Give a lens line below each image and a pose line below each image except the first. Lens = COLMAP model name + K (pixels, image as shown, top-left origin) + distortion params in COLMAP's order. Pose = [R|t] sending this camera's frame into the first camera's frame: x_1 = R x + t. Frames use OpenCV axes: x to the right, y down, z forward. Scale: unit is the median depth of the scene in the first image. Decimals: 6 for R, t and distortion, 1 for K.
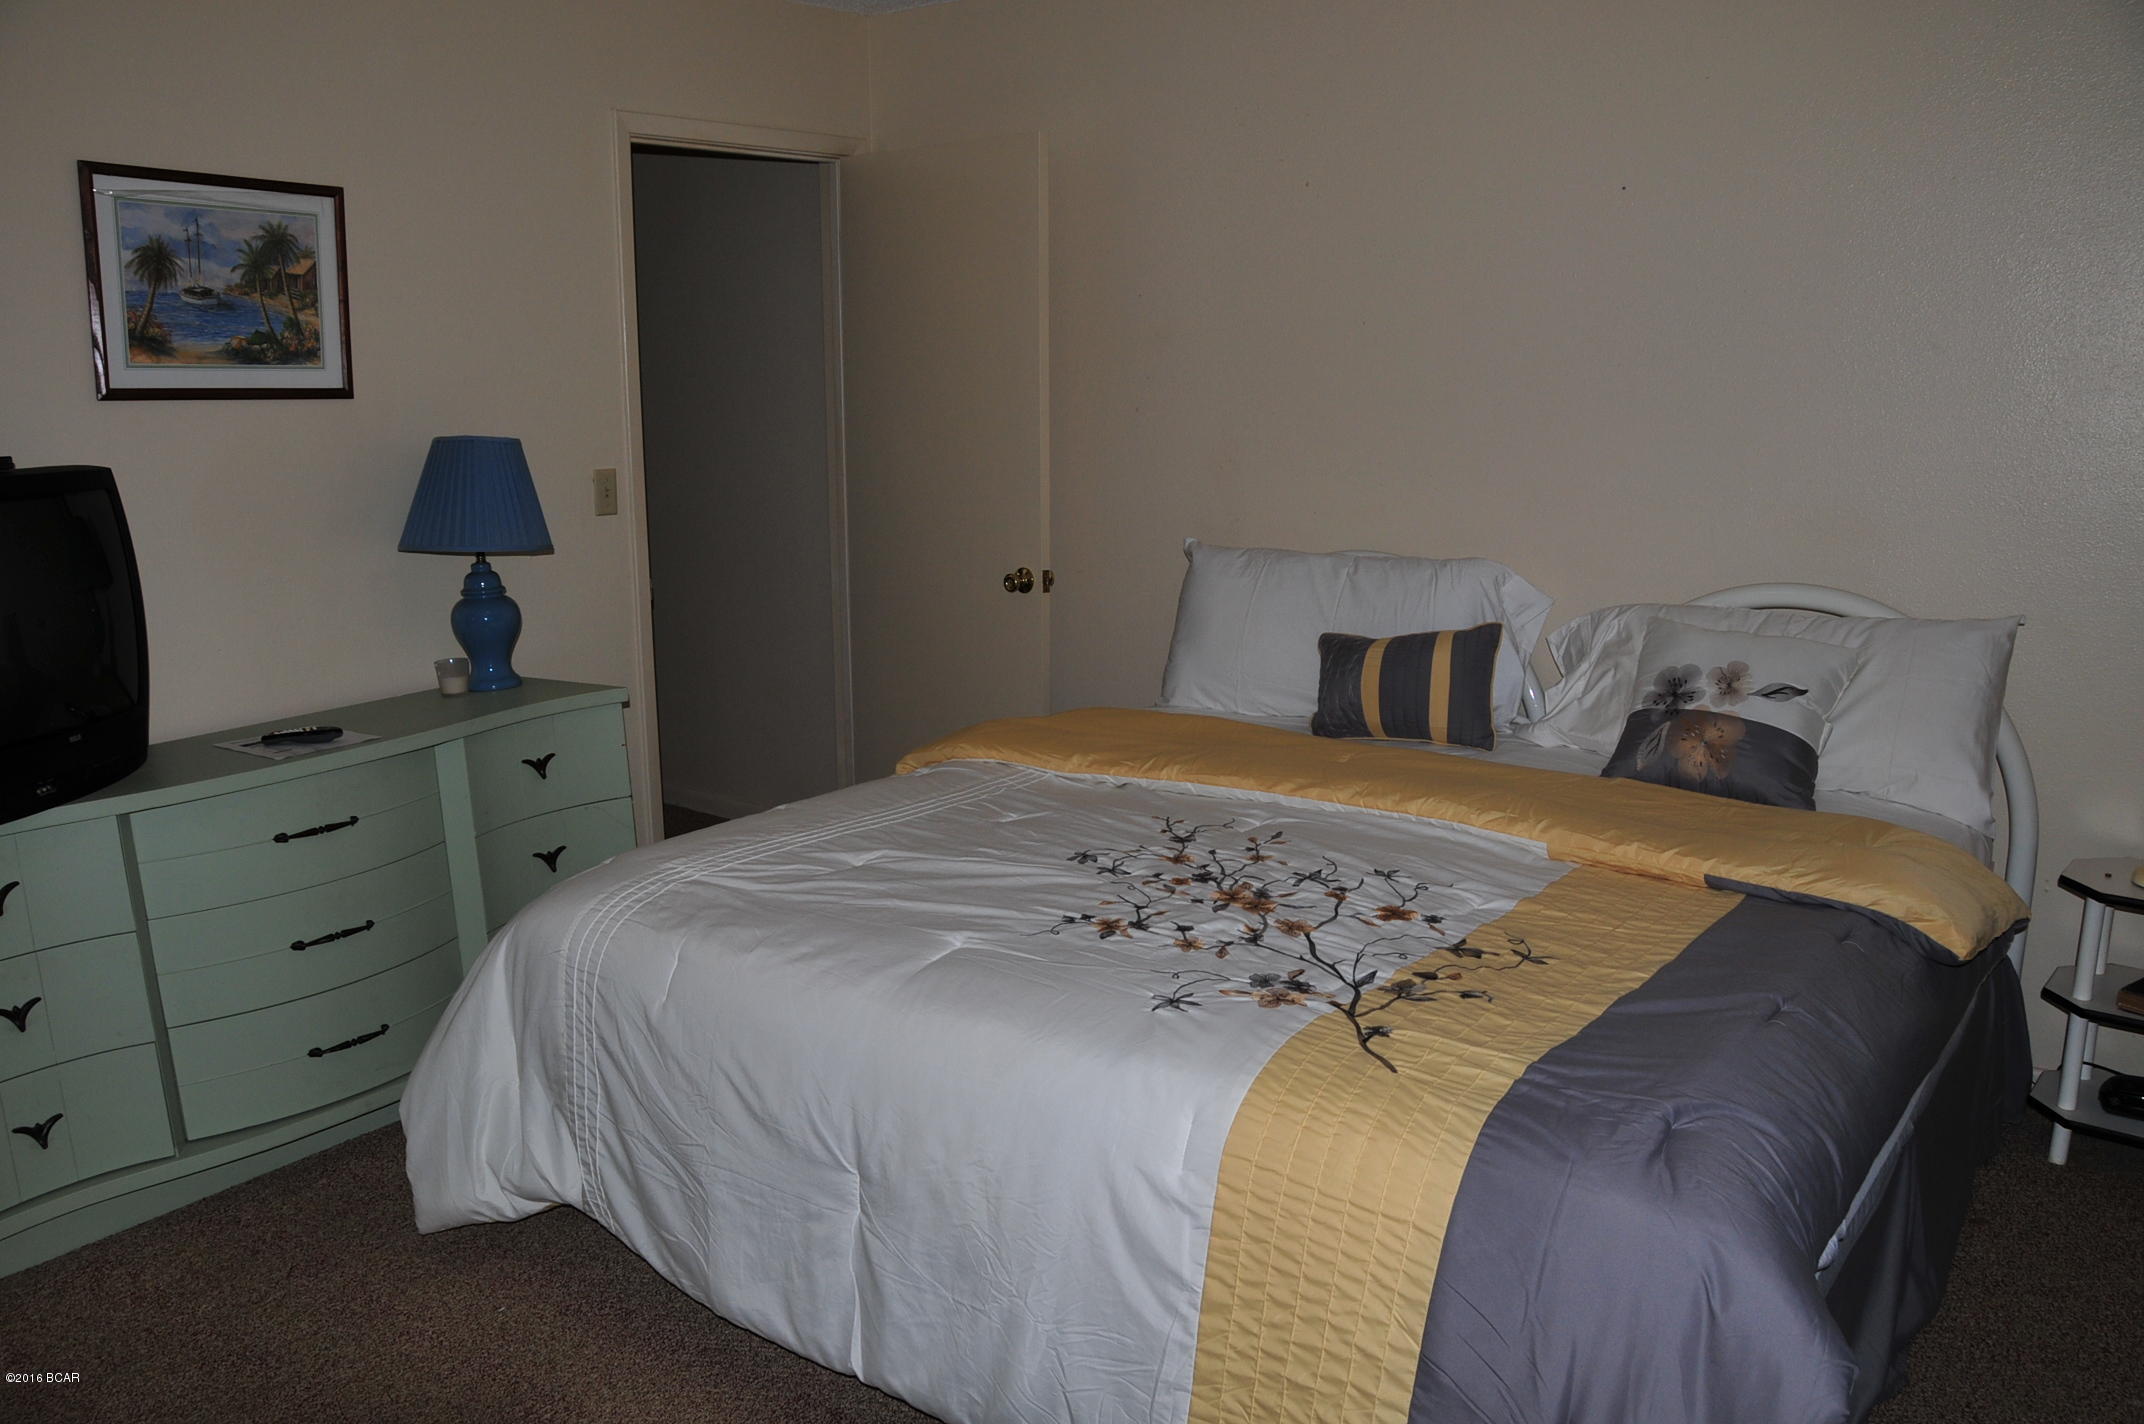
lens RADIAL K [[1698.2, 0, 1067.6], [0, 1698.2, 733.5], [0, 0, 1]] dist [-0.160717, 0.126684]
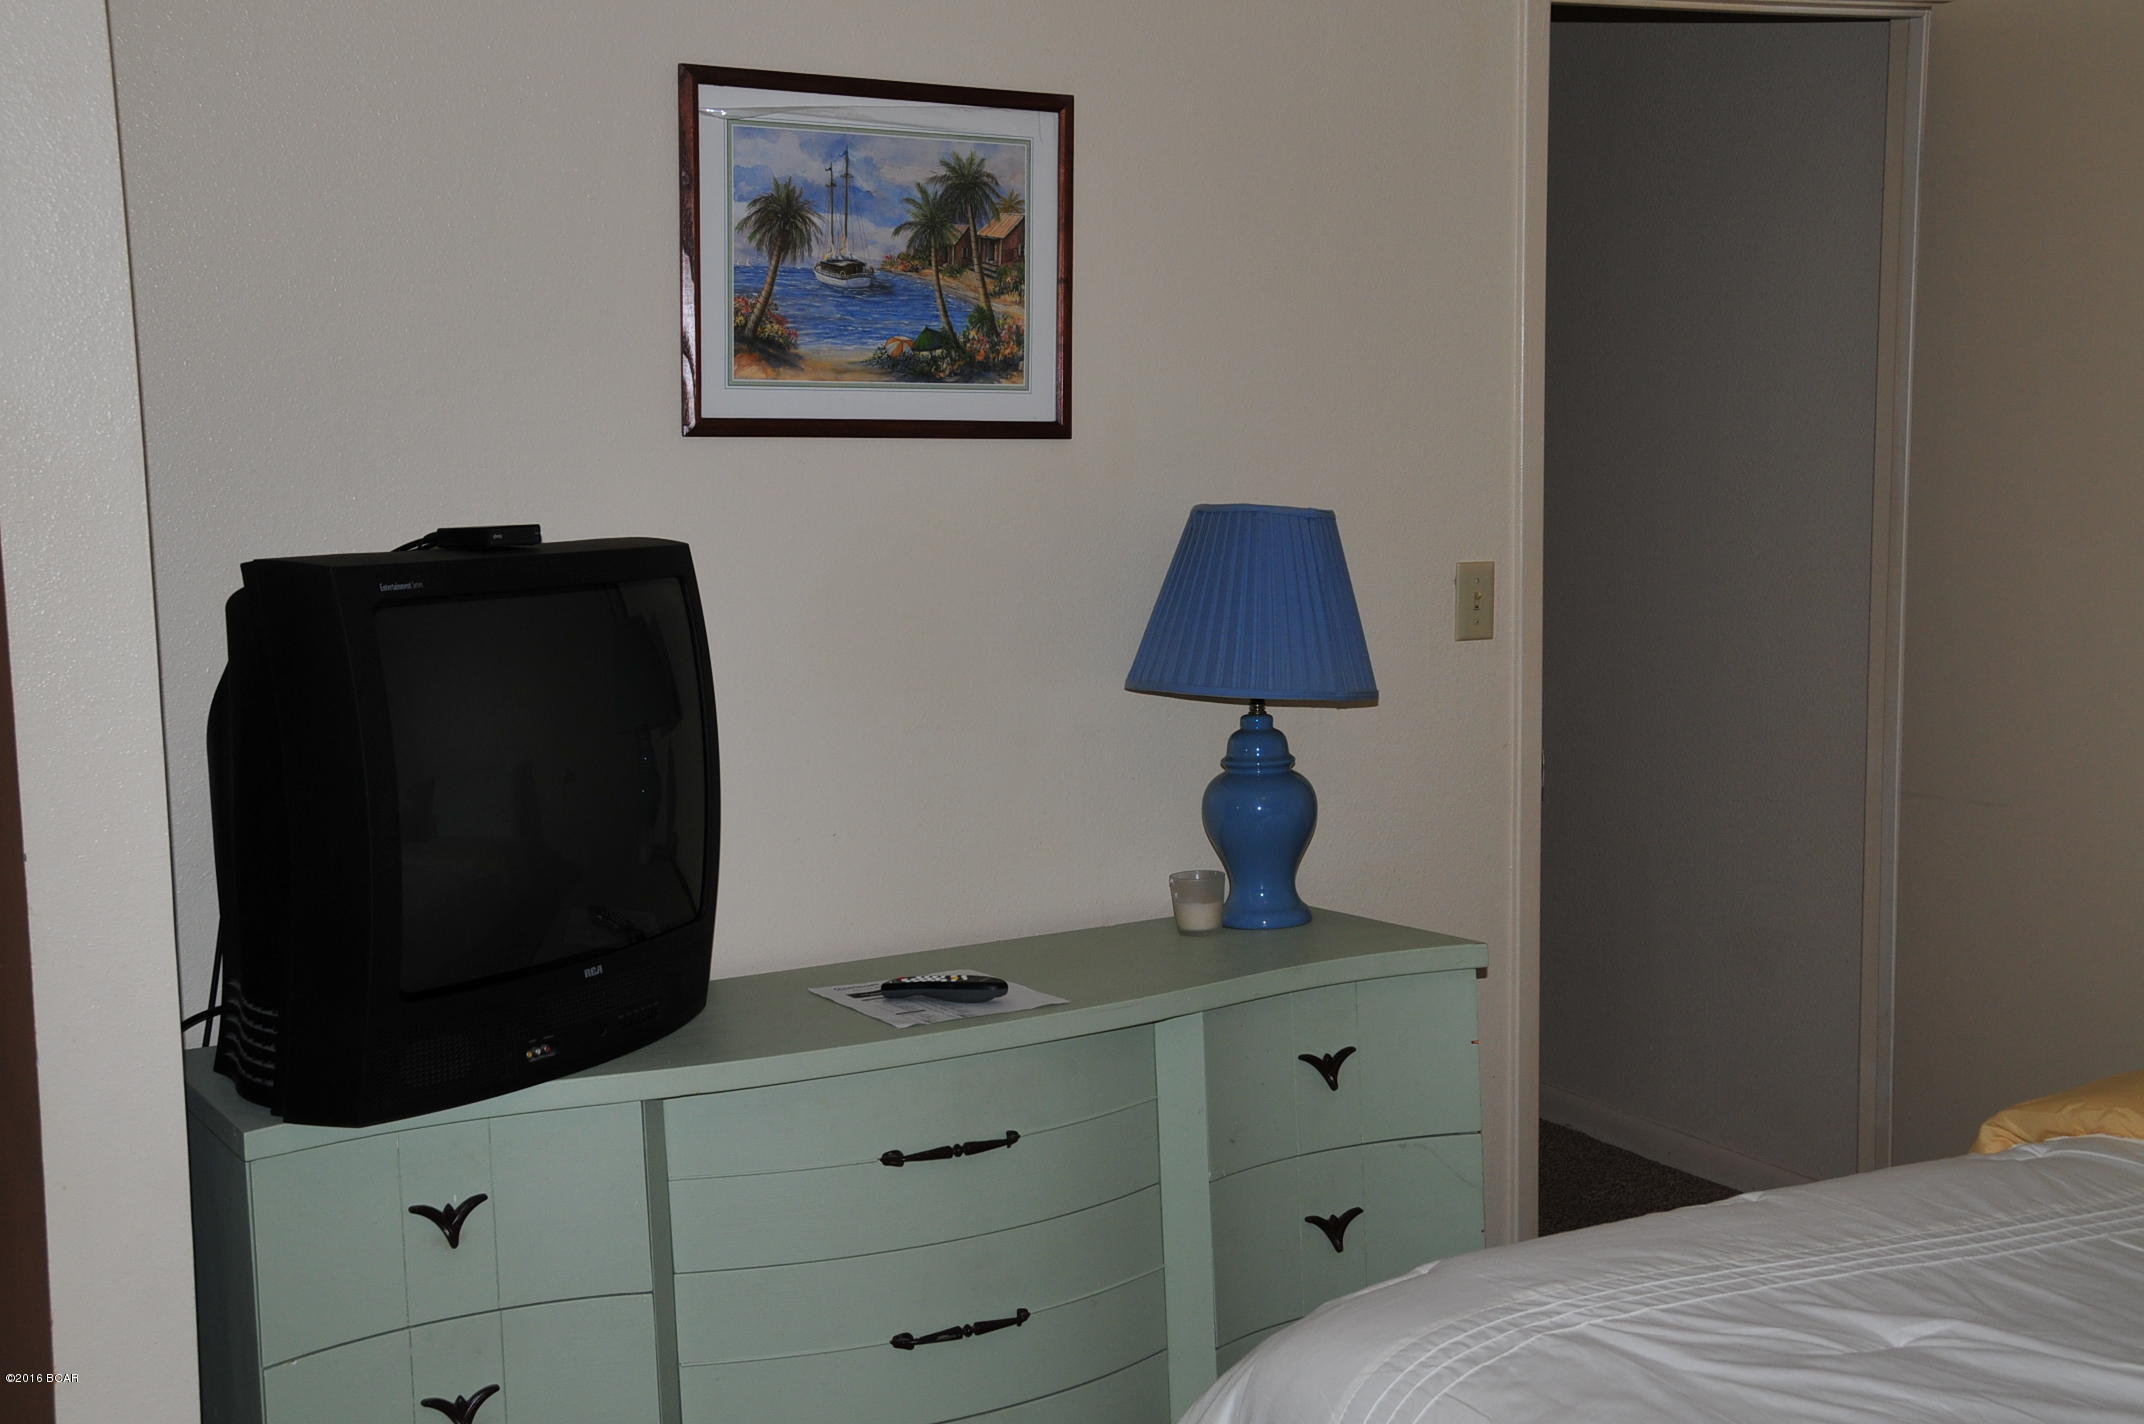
lens RADIAL K [[2685.4, 0, 1065.4], [0, 2685.4, 707.4], [0, 0, 1]] dist [0.103872, 0.000000]
pose [[0.910056, 0.044966, -0.412039, -0.018212], [-0.082322, 0.993902, -0.073356, -0.031825], [0.406228, 0.100678, 0.908208, 0.103453]]
